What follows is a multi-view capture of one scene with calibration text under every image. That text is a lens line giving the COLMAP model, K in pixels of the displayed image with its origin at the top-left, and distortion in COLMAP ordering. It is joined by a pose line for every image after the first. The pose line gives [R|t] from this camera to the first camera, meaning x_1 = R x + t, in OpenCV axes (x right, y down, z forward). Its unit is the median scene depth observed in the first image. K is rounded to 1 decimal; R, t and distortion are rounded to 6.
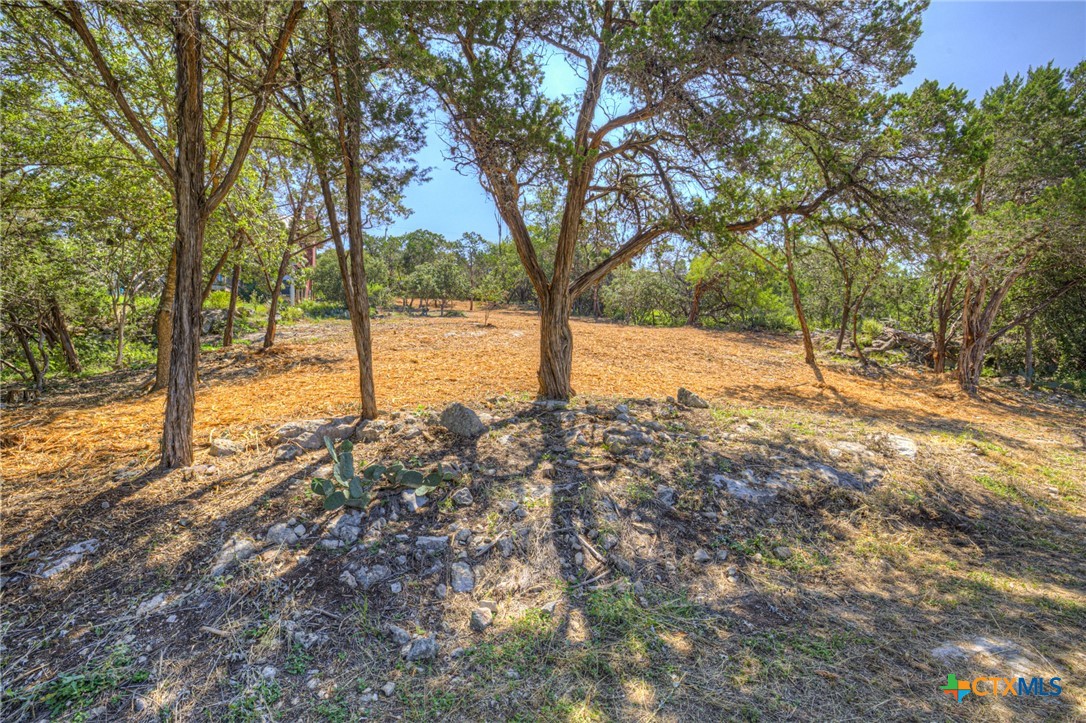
lens RADIAL K [[465.9, 0, 538.3], [0, 465.9, 354.7], [0, 0, 1]] dist [-0.048701, 0.021682]
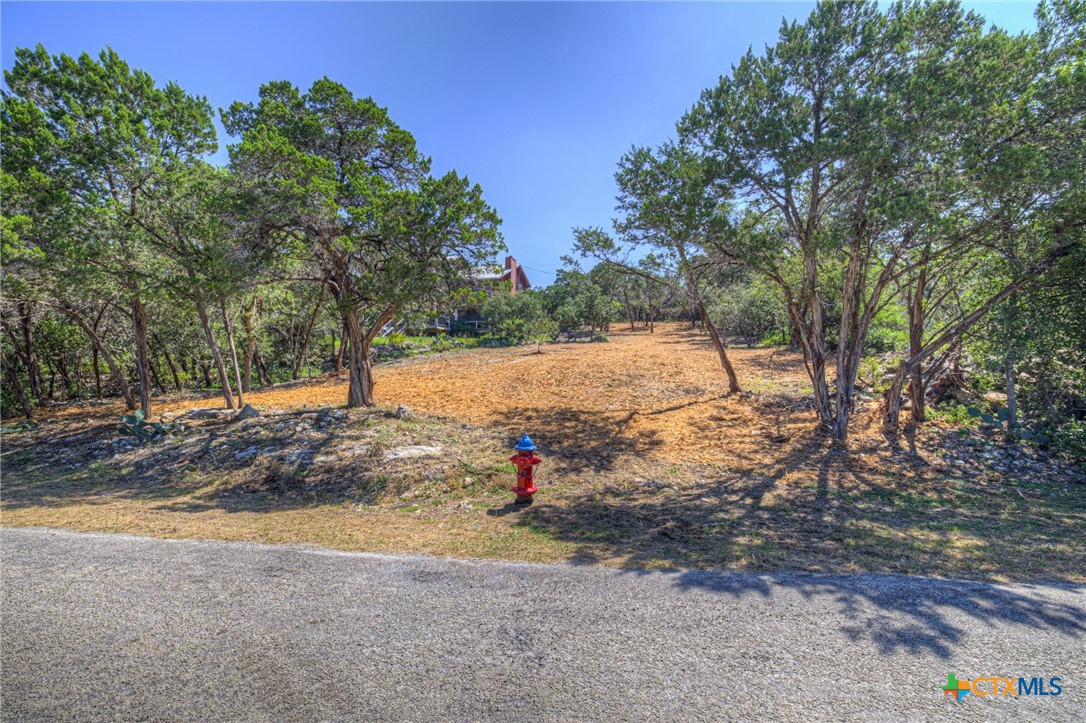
lens RADIAL K [[465.9, 0, 538.3], [0, 465.9, 354.7], [0, 0, 1]] dist [-0.048701, 0.021682]
pose [[0.818108, -0.015974, -0.574843, 1.662277], [-0.007667, 0.999222, -0.038679, -0.033718], [0.575014, 0.036051, 0.817349, 0.079123]]
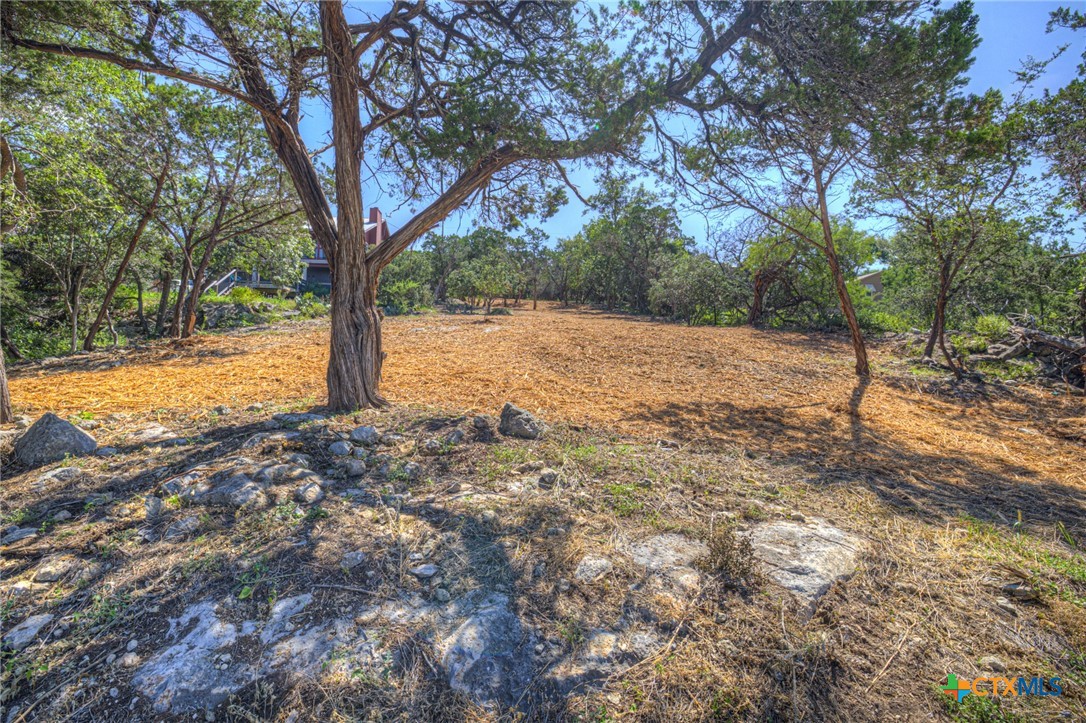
lens RADIAL K [[465.9, 0, 538.3], [0, 465.9, 354.7], [0, 0, 1]] dist [-0.048701, 0.021682]
pose [[0.973950, 0.021842, -0.225707, 0.553958], [-0.023005, 0.999732, -0.002525, 0.004315], [0.225592, 0.007652, 0.974192, 0.431500]]
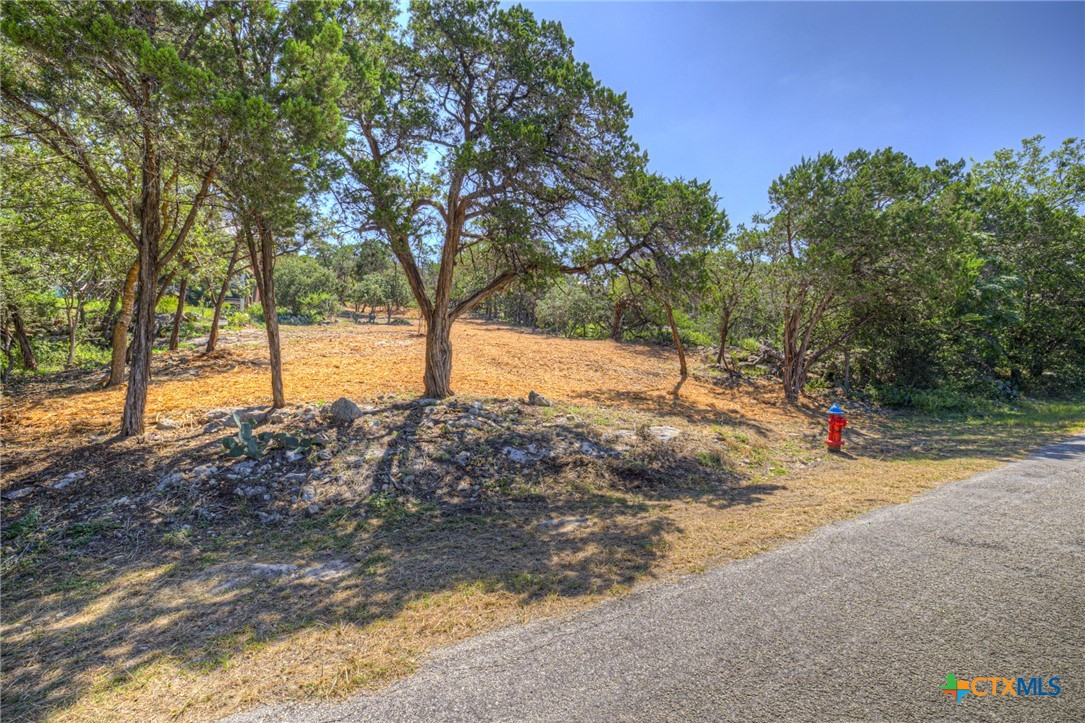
lens RADIAL K [[465.5, 0, 537.8], [0, 465.5, 354.7], [0, 0, 1]] dist [-0.048701, 0.021682]
pose [[0.996819, 0.021480, 0.076754, 0.250048], [-0.020324, 0.999668, -0.015816, -0.012506], [-0.077068, 0.014206, 0.996925, -0.359812]]
